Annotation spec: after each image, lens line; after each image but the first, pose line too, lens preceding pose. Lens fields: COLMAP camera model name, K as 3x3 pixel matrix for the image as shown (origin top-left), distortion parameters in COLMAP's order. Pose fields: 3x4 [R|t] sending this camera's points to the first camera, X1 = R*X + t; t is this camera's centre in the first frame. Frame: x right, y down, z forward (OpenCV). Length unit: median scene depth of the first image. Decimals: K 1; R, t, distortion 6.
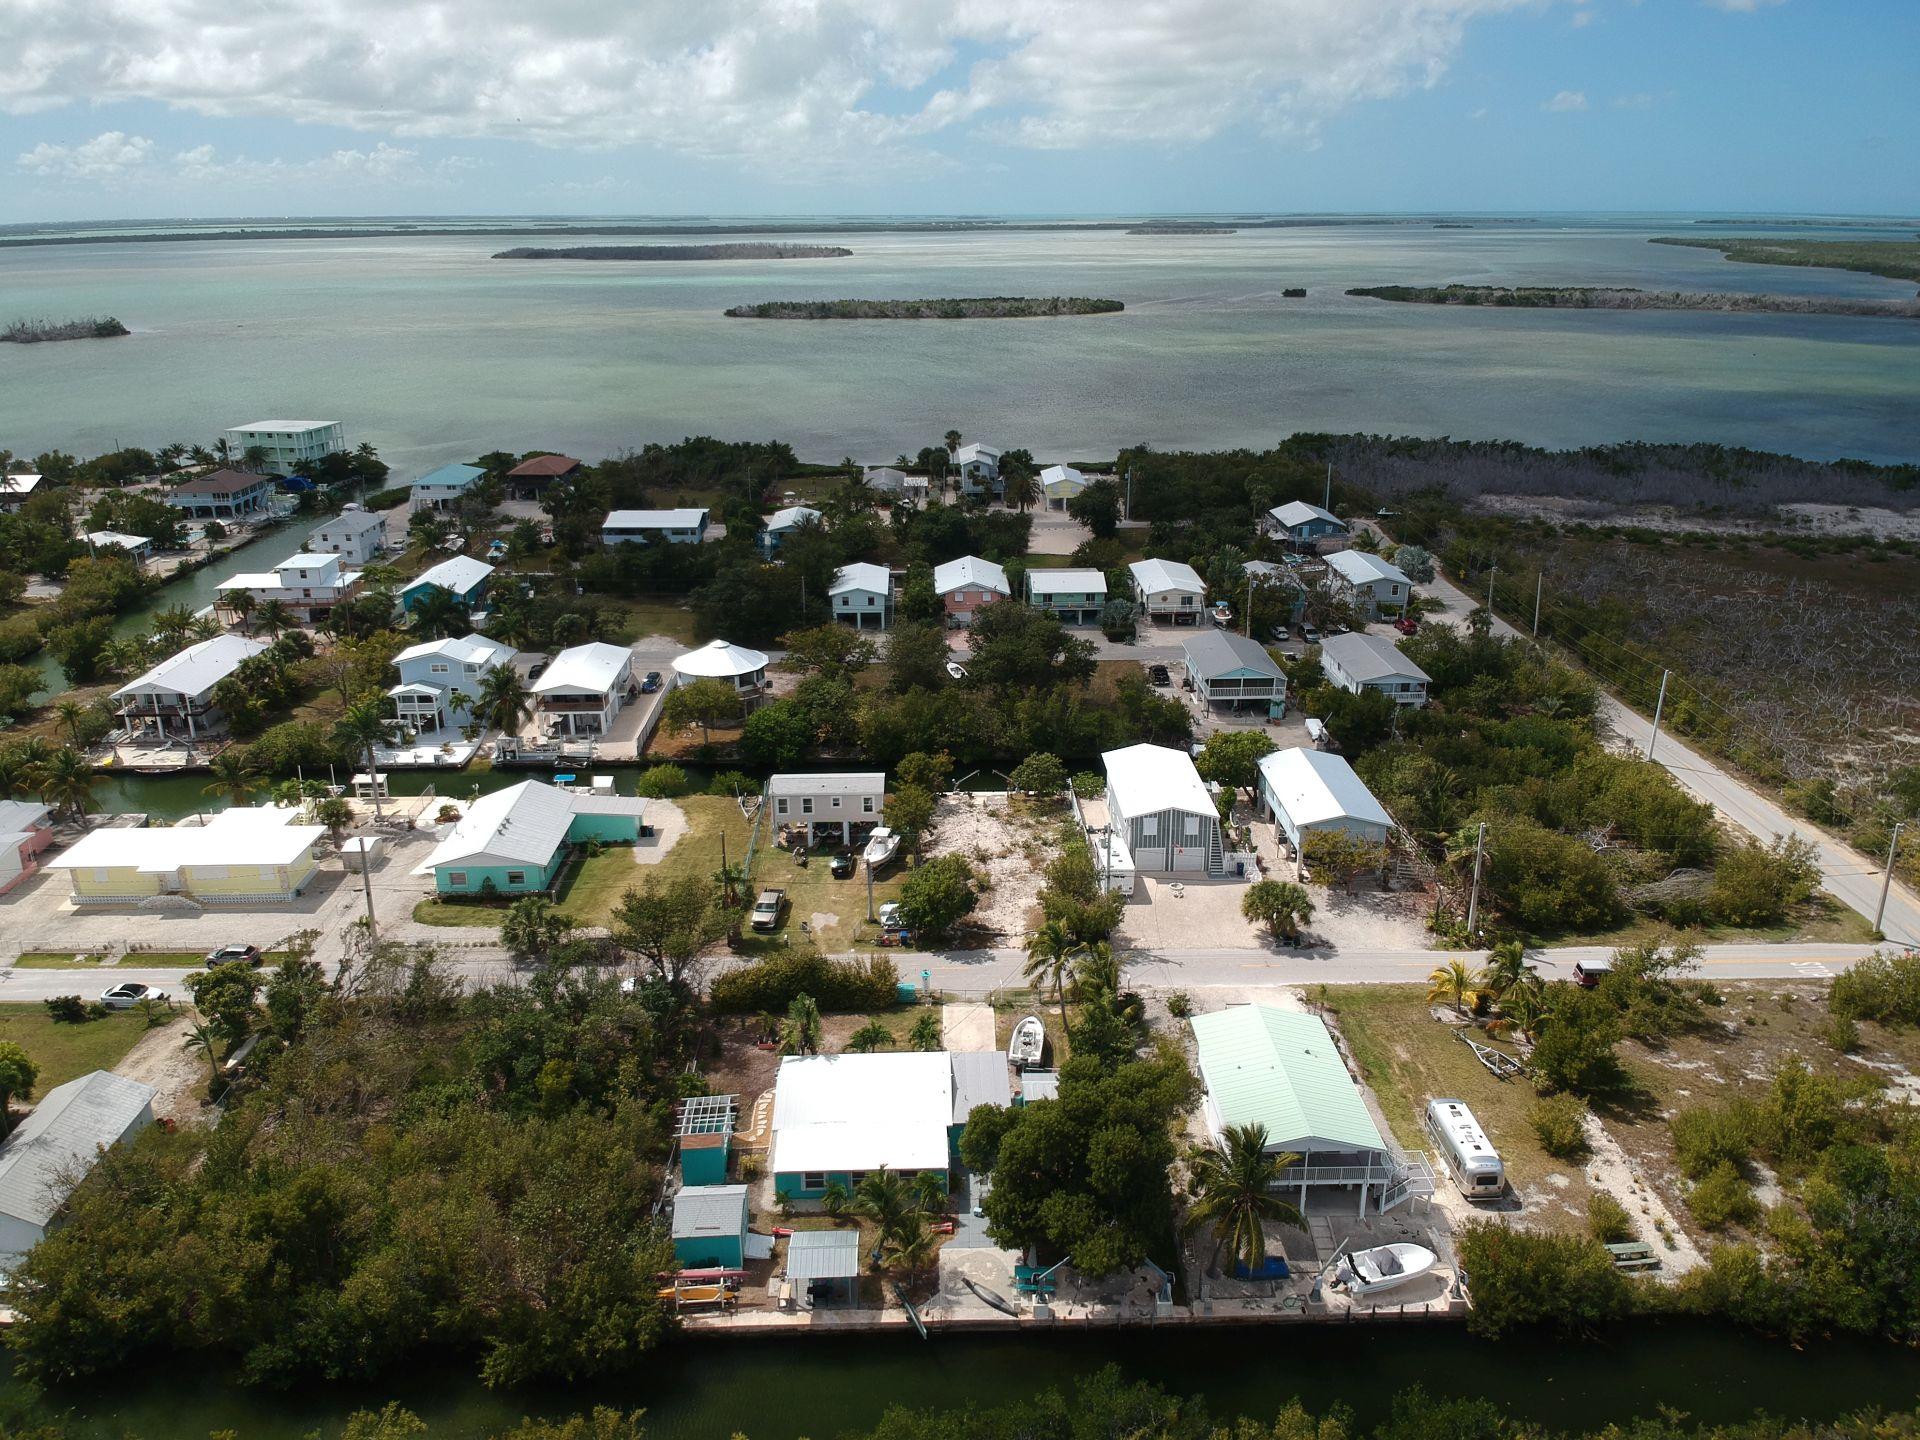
lens RADIAL K [[1415.9, 0, 956.9], [0, 1415.9, 673.5], [0, 0, 1]] dist [0.072629, -0.121237]
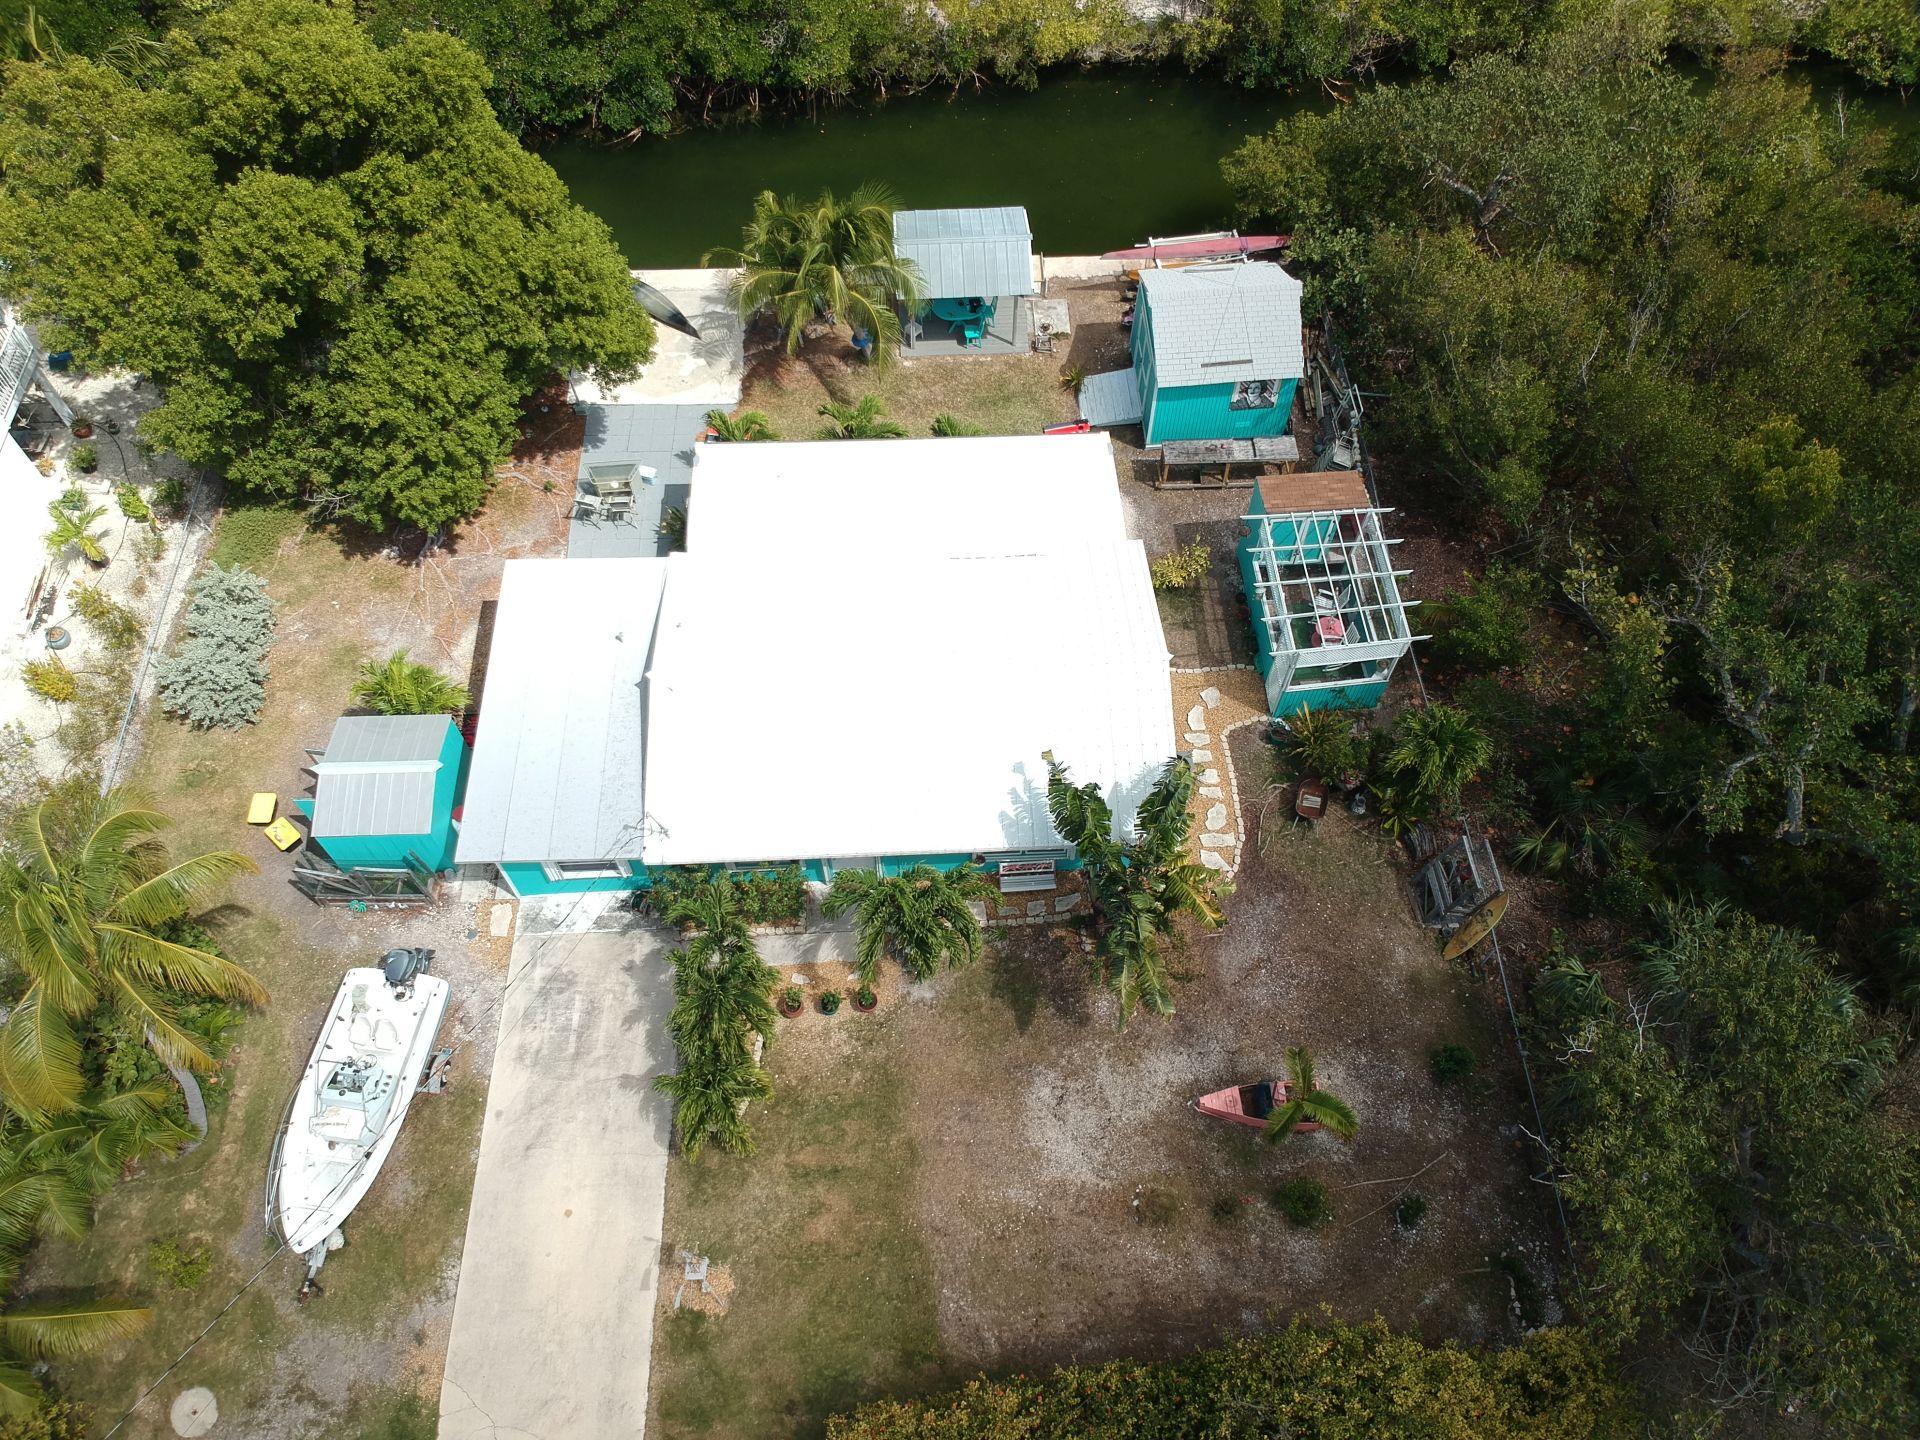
lens RADIAL K [[1415.9, 0, 946.9], [0, 1415.9, 702.7], [0, 0, 1]] dist [0.072629, -0.121237]
pose [[-0.999838, 0.016807, 0.006426, -0.075834], [0.010306, 0.242141, 0.970186, -0.035943], [0.014750, 0.970095, -0.242275, 1.084186]]
